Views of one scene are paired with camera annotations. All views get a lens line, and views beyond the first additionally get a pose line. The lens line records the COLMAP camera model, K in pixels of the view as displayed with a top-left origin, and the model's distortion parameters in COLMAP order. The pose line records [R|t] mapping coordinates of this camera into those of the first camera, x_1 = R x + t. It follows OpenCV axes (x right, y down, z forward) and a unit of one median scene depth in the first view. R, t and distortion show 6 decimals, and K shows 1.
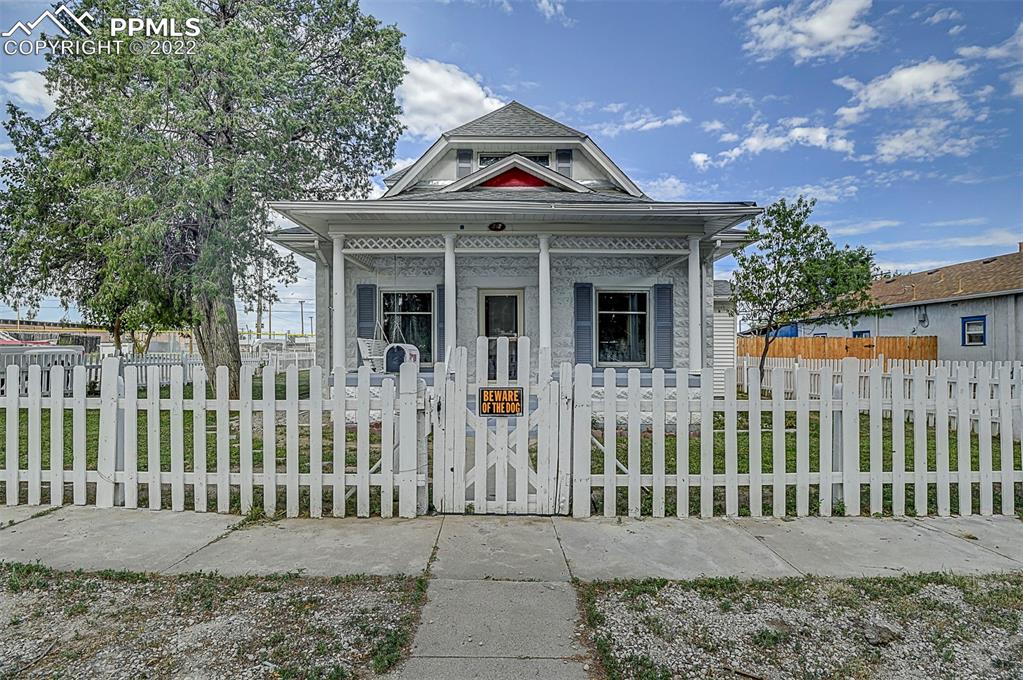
lens RADIAL K [[496.9, 0, 511.6], [0, 496.9, 319.1], [0, 0, 1]] dist [-0.020850, -0.000158]
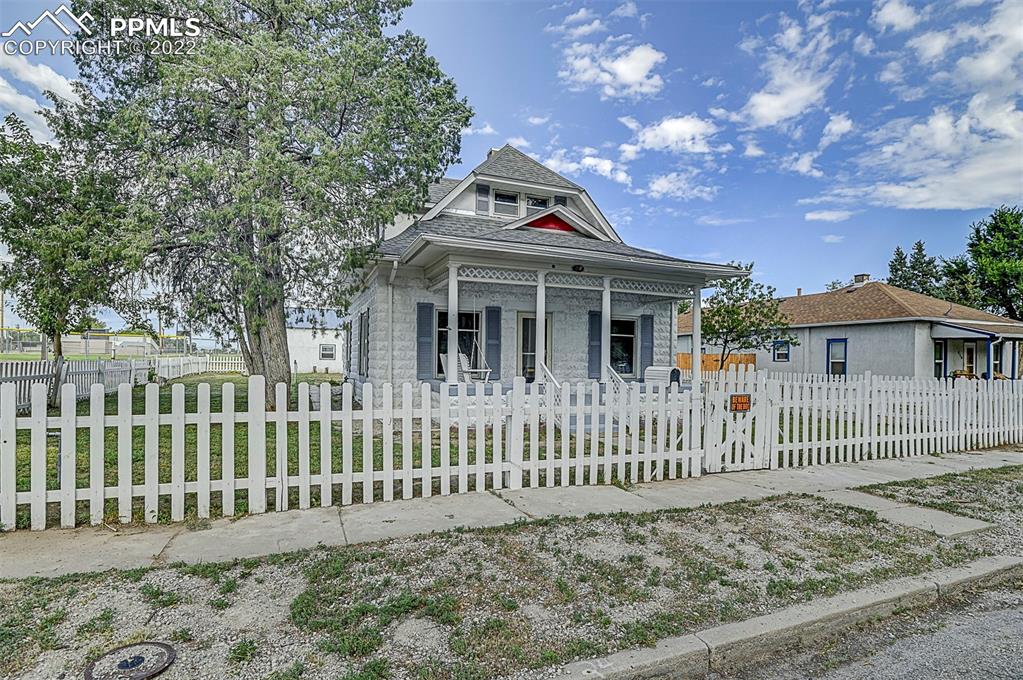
lens RADIAL K [[493.3, 0, 510.7], [0, 493.3, 356.7], [0, 0, 1]] dist [-0.002686, -0.000205]
pose [[0.932757, 0.012477, 0.360290, -0.506157], [-0.035919, 0.997644, 0.058441, -0.023033], [-0.358712, -0.067452, 0.931008, -0.095057]]
